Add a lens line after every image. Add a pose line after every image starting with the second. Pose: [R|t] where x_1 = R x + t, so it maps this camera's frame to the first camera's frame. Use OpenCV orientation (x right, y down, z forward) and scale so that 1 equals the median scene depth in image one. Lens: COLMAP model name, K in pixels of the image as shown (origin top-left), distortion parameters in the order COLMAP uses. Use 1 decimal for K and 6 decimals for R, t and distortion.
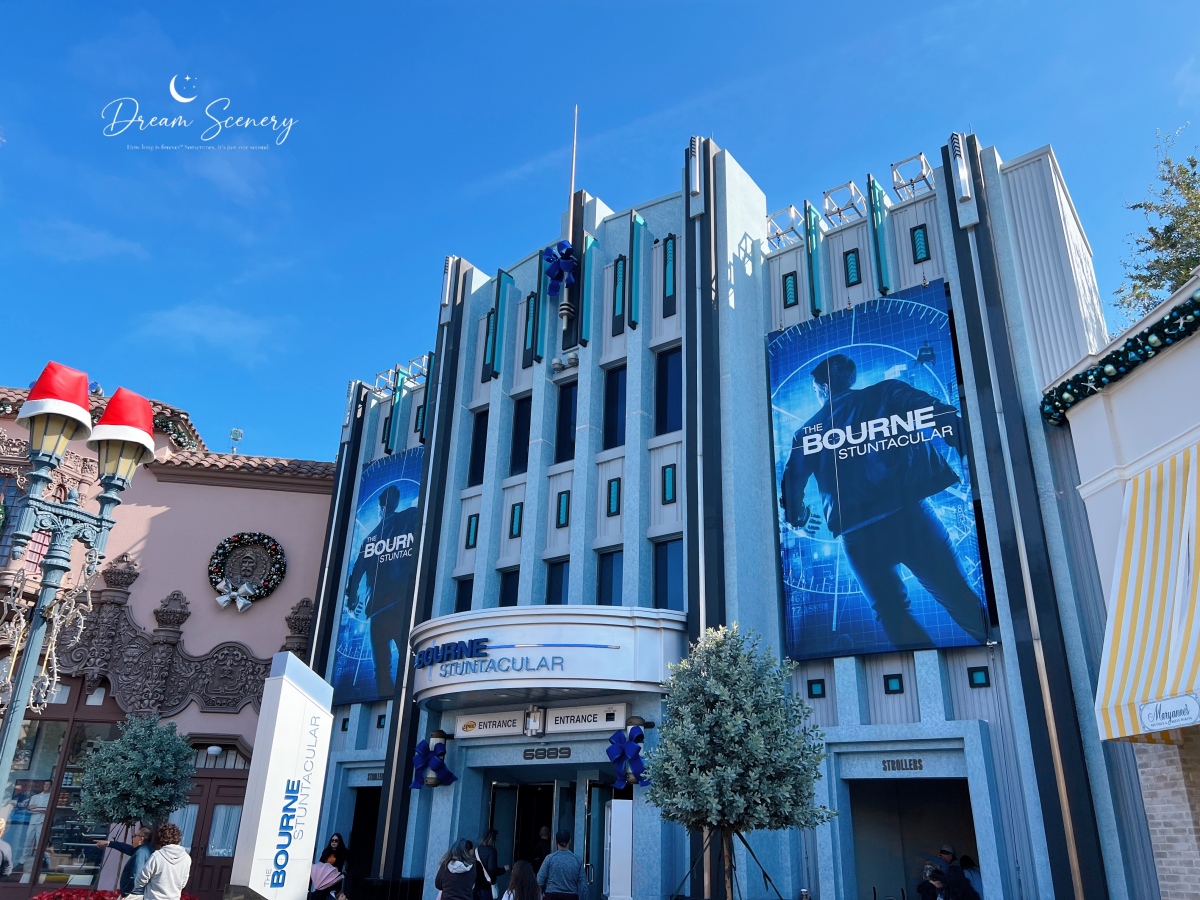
lens RADIAL K [[887.3, 0, 600.0], [0, 887.3, 450.0], [0, 0, 1]] dist [0.065731, -0.064262]
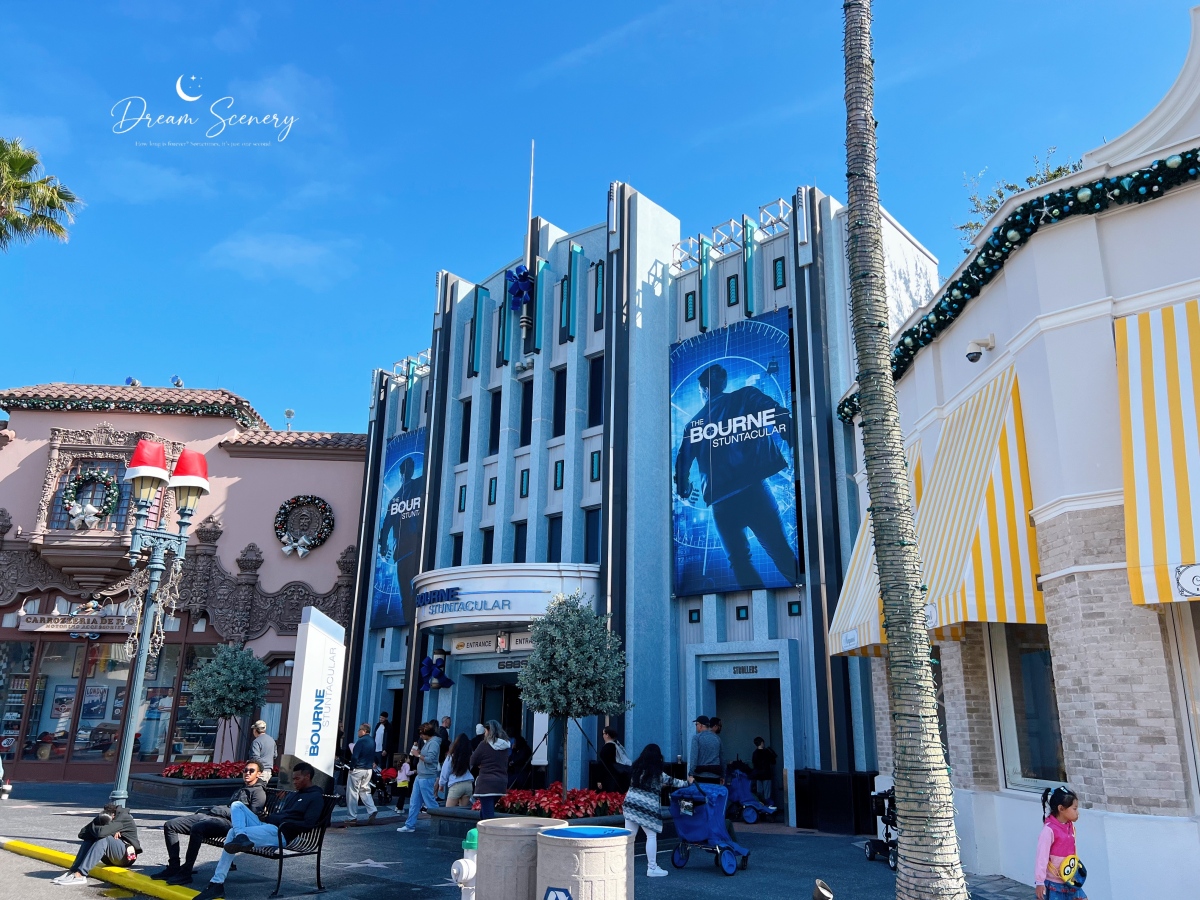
lens RADIAL K [[881.8, 0, 600.0], [0, 881.8, 450.0], [0, 0, 1]] dist [0.085055, -0.105142]
pose [[0.995585, -0.039483, -0.085162, 0.192326], [0.048458, 0.993181, 0.106031, -0.120947], [0.080395, -0.109689, 0.990709, -0.290858]]
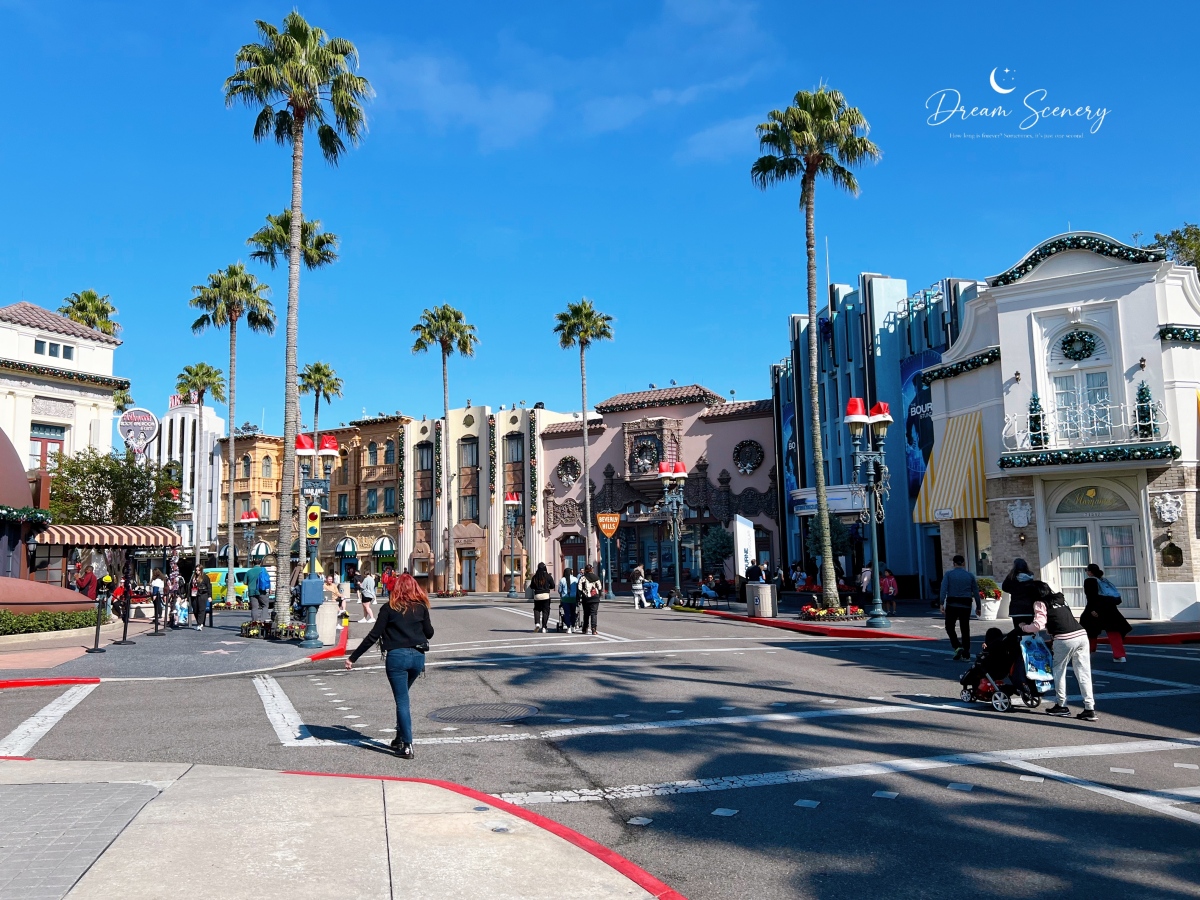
lens RADIAL K [[887.3, 0, 600.0], [0, 887.3, 450.0], [0, 0, 1]] dist [0.065731, -0.064262]
pose [[0.781527, -0.121981, -0.611831, 1.004263], [0.287809, 0.940600, 0.180107, -0.571855], [0.553518, -0.316849, 0.770211, -1.368932]]
